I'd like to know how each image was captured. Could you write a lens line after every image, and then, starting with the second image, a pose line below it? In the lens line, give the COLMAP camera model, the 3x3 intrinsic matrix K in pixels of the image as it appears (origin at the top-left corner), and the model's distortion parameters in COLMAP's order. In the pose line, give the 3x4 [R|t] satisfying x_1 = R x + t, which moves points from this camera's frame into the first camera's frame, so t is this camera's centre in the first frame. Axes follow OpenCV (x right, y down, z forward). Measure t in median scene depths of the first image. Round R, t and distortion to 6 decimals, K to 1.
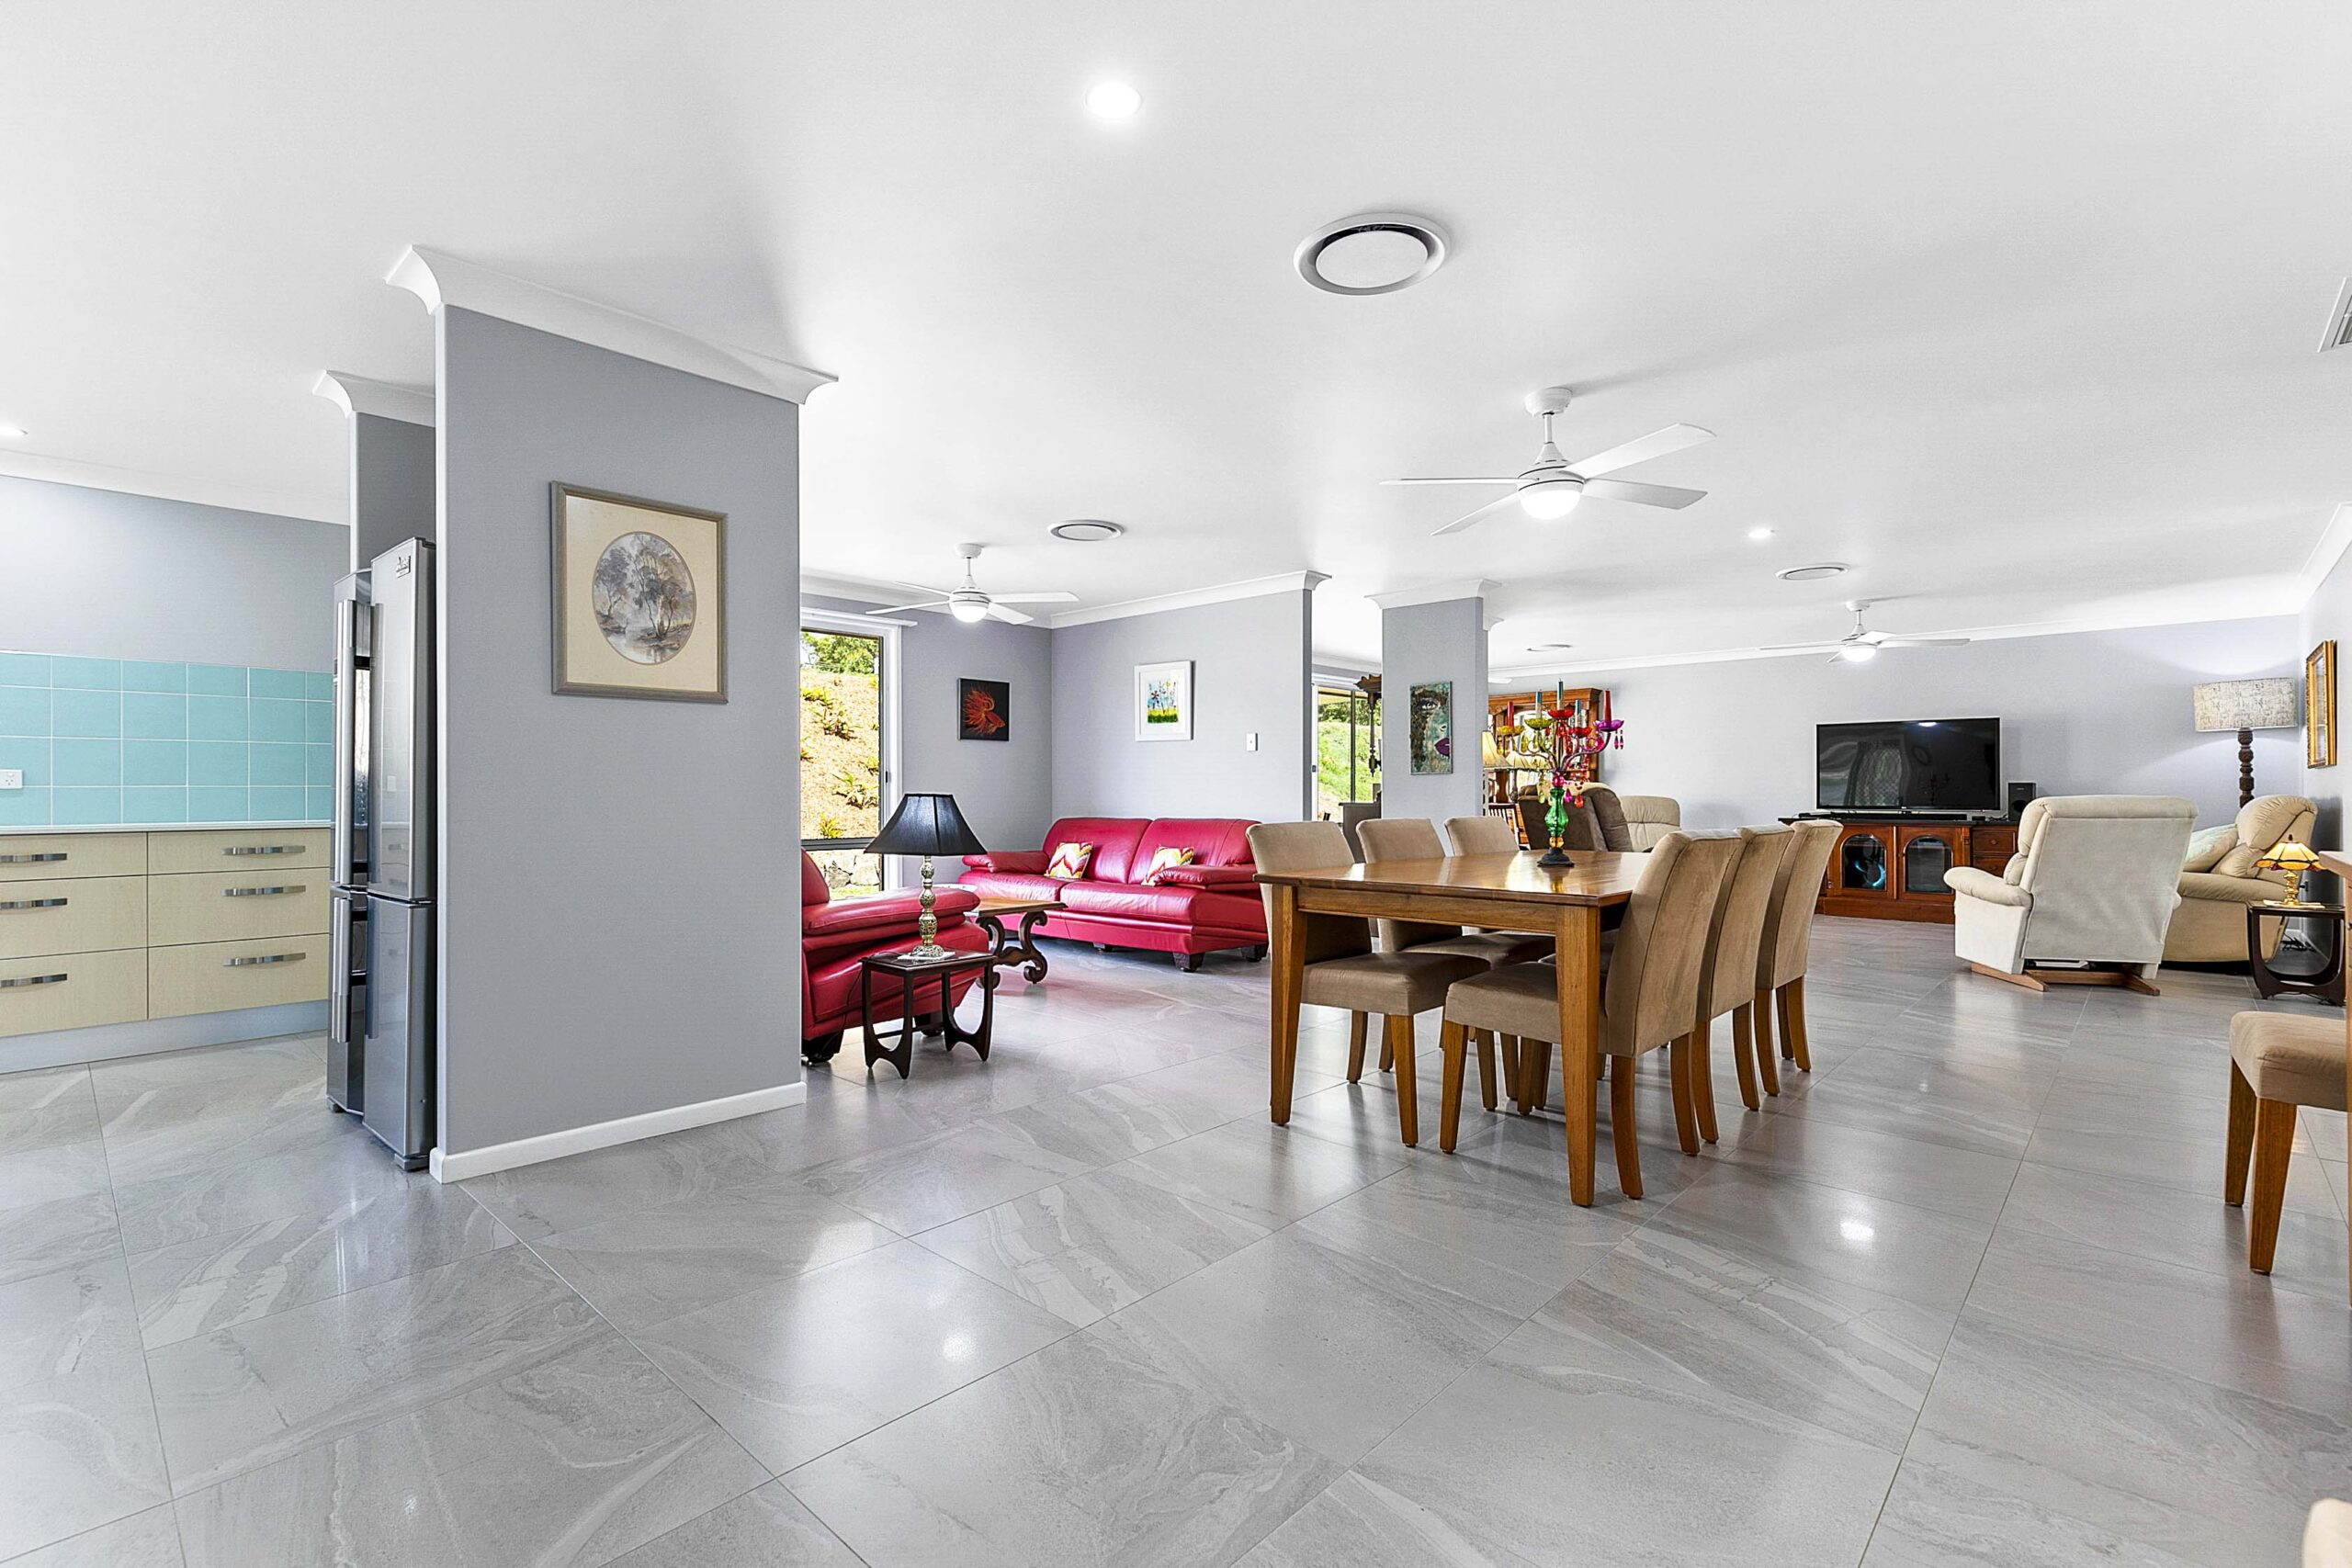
lens RADIAL K [[1062.5, 0, 1176.9], [0, 1062.5, 792.2], [0, 0, 1]] dist [0.002258, 0.000946]
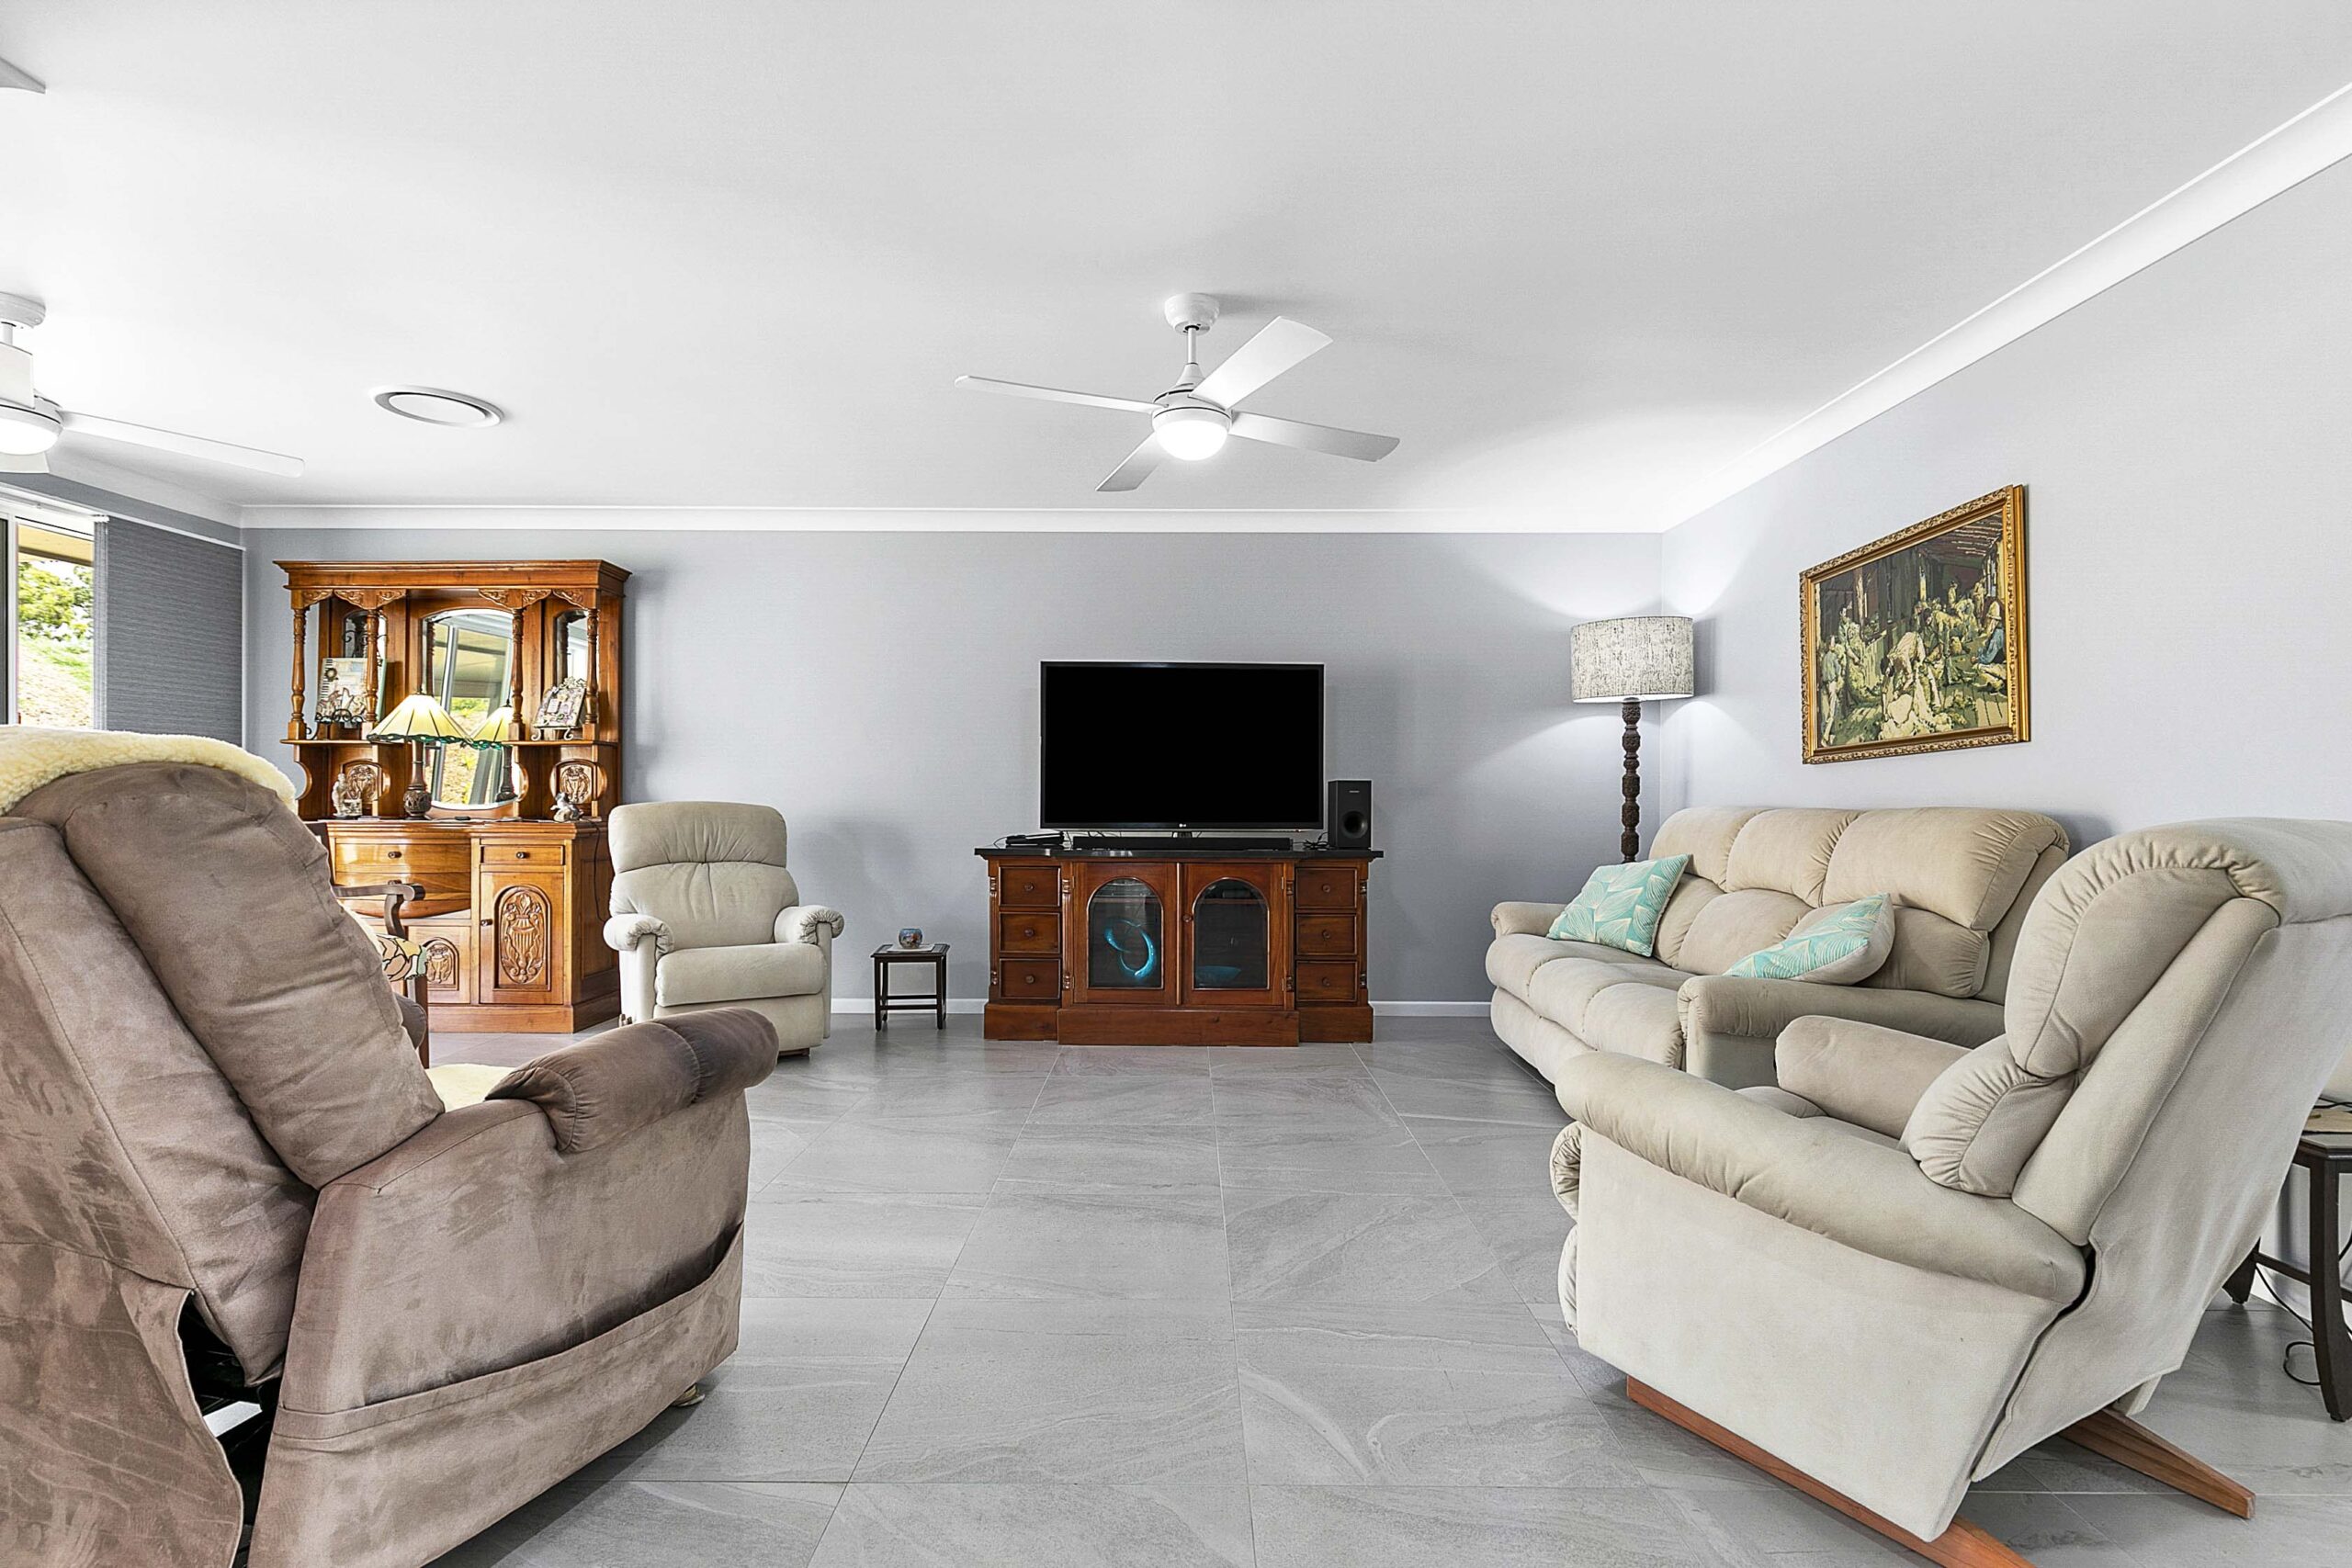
lens RADIAL K [[1124.2, 0, 1173.7], [0, 1124.2, 769.4], [0, 0, 1]] dist [0.010424, -0.000790]
pose [[0.729317, 0.014549, 0.684021, 0.310352], [-0.006076, 0.999872, -0.014789, -0.005488], [-0.684149, 0.006630, 0.729312, 0.625026]]
